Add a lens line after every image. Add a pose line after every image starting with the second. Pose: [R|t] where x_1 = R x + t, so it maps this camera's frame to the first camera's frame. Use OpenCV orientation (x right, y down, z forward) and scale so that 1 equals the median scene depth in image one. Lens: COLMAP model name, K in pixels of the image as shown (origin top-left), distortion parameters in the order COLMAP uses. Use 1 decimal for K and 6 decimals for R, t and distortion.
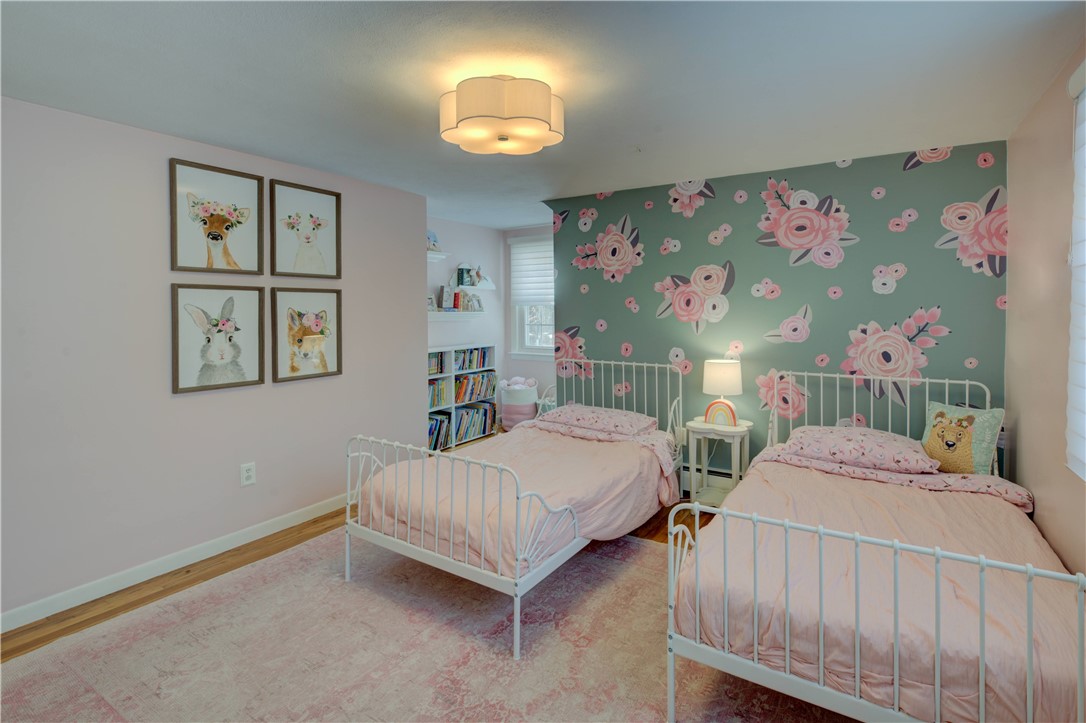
lens RADIAL K [[532.1, 0, 548.8], [0, 532.1, 320.7], [0, 0, 1]] dist [0.001504, 0.000106]
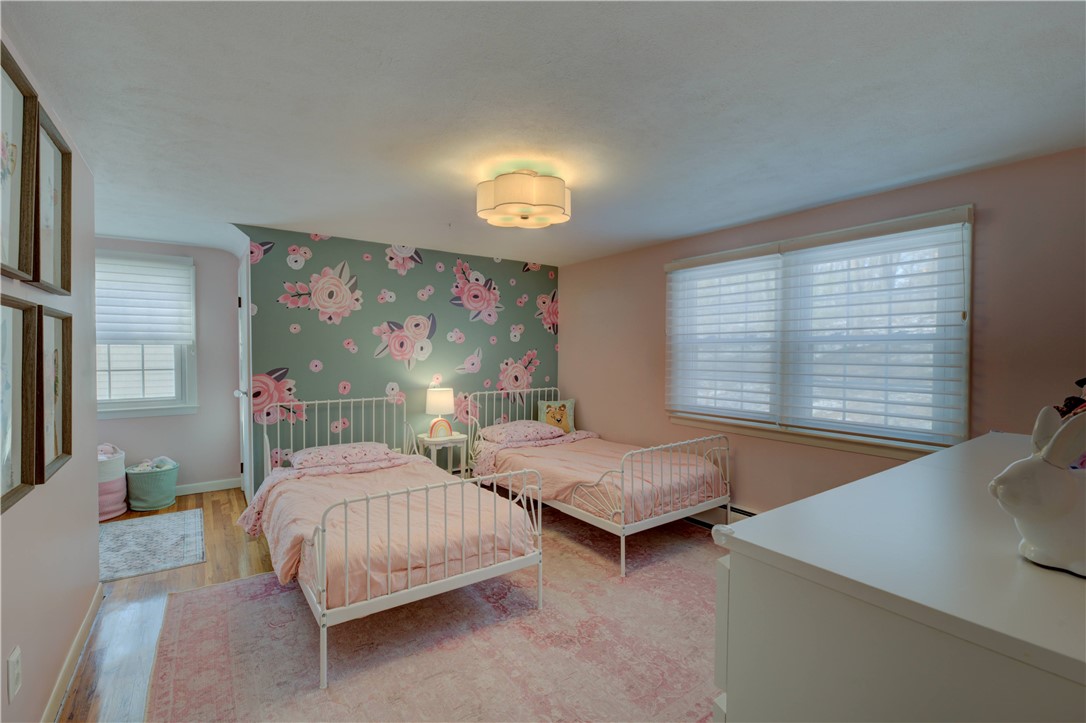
lens RADIAL K [[478.4, 0, 543.0], [0, 478.4, 361.5], [0, 0, 1]] dist [-0.000966, -0.000127]
pose [[0.366118, -0.017941, 0.930396, -0.690319], [0.017304, 0.999773, 0.012469, -0.003764], [-0.930408, 0.011535, 0.366345, 0.318747]]
